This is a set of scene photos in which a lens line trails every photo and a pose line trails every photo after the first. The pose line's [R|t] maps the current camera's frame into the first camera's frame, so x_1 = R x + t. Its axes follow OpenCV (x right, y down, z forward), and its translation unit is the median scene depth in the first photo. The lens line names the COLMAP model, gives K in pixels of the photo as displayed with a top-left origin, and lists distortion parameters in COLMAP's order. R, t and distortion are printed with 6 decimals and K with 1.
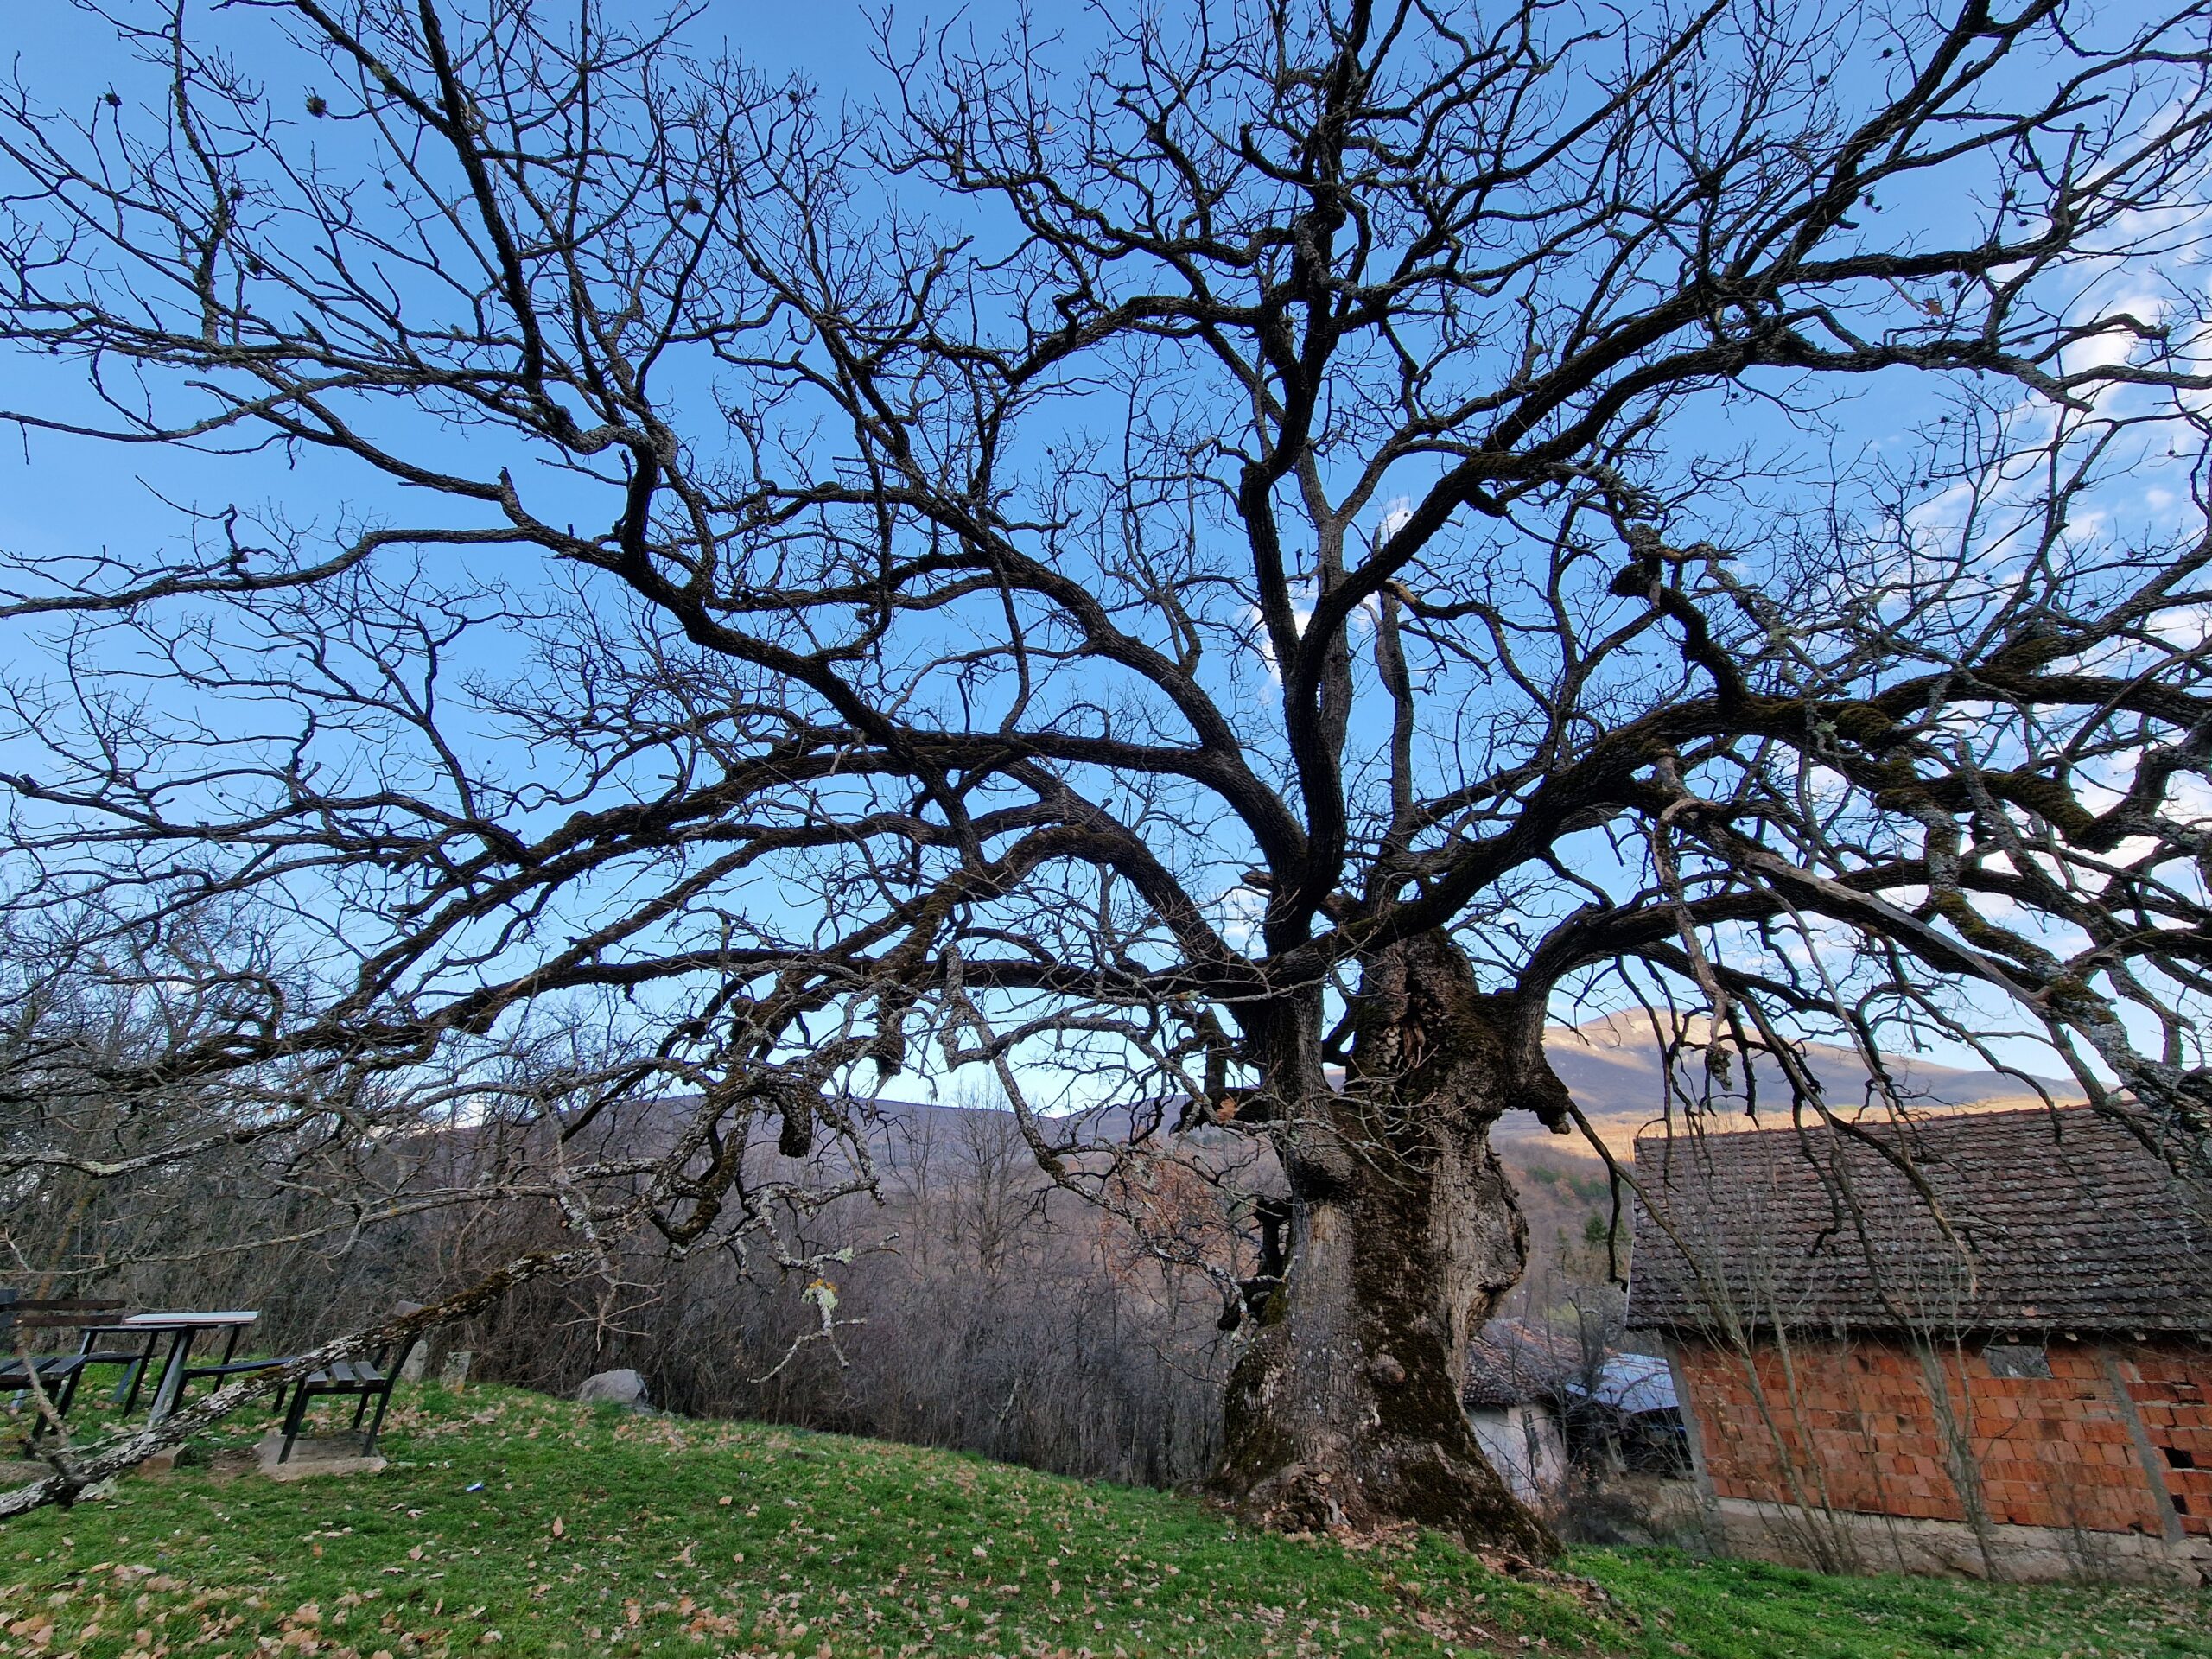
lens RADIAL K [[888.3, 0, 1111.2], [0, 888.3, 811.4], [0, 0, 1]] dist [-0.000142, -0.000083]
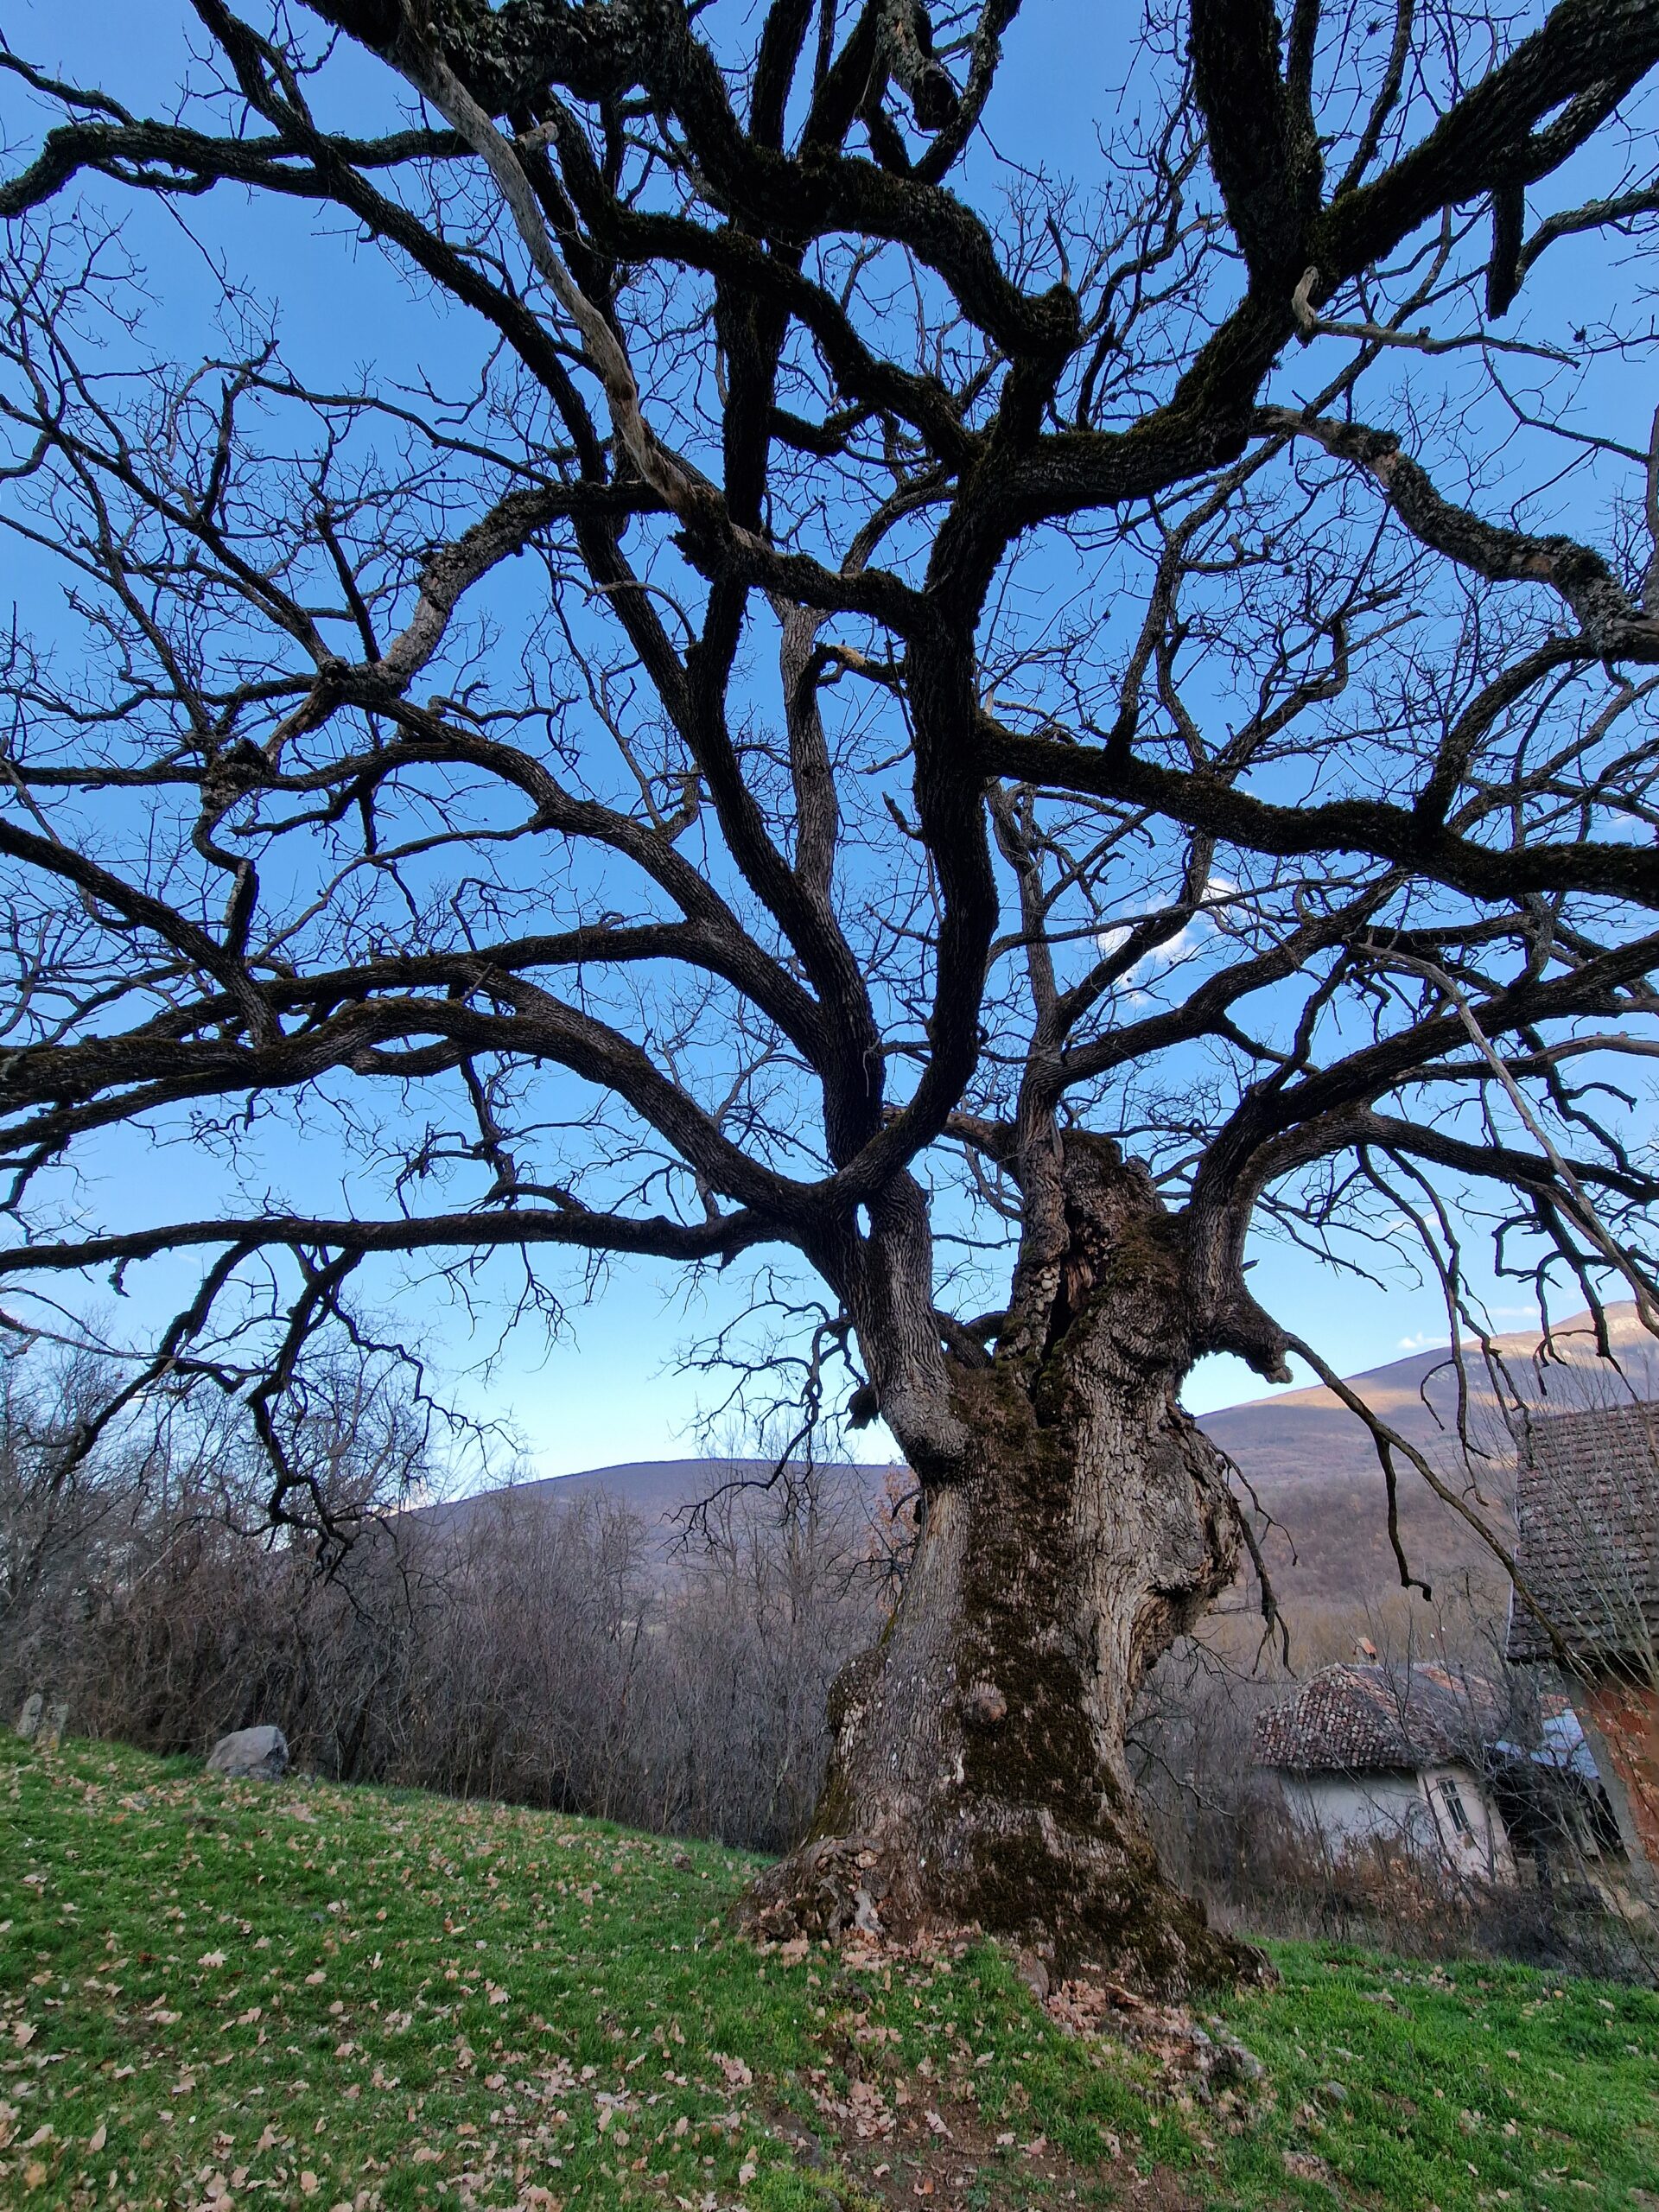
lens RADIAL K [[888.3, 0, 829.5], [0, 888.3, 1106.0], [0, 0, 1]] dist [-0.000142, -0.000083]
pose [[0.980399, -0.120899, -0.155571, 0.301300], [0.111772, 0.991529, -0.066163, 0.149287], [0.162252, 0.047478, 0.985607, 0.201824]]
